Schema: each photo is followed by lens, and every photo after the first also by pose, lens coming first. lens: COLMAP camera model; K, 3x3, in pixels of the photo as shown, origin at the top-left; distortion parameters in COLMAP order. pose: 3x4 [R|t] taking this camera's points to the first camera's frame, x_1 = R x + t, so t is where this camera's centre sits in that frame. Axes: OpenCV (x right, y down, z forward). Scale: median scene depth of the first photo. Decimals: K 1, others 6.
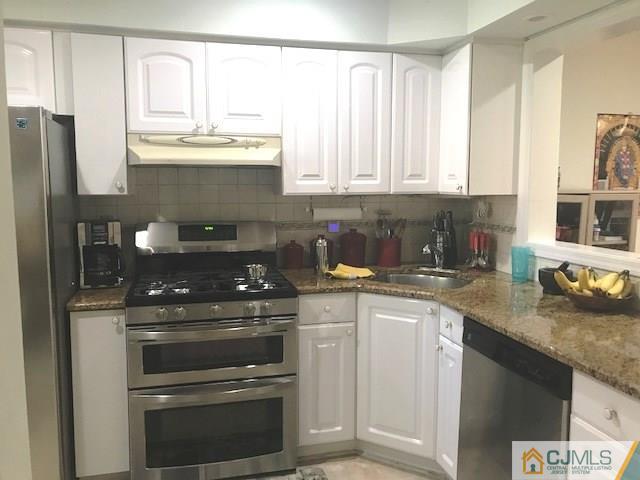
lens RADIAL K [[533.4, 0, 322.4], [0, 533.4, 240.8], [0, 0, 1]] dist [0.013171, -0.054005]
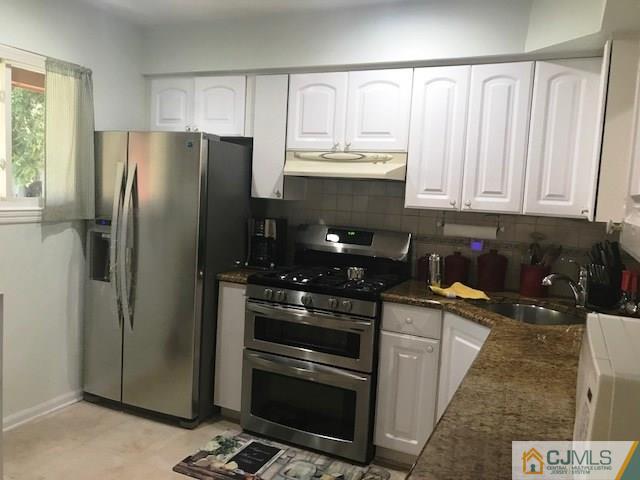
lens RADIAL K [[533.4, 0, 320.4], [0, 533.4, 240.3], [0, 0, 1]] dist [0.013171, -0.054005]
pose [[0.759280, 0.100018, -0.643032, 0.495960], [-0.121068, 0.992578, 0.011432, -0.014223], [0.639403, 0.069170, 0.765754, 0.094553]]
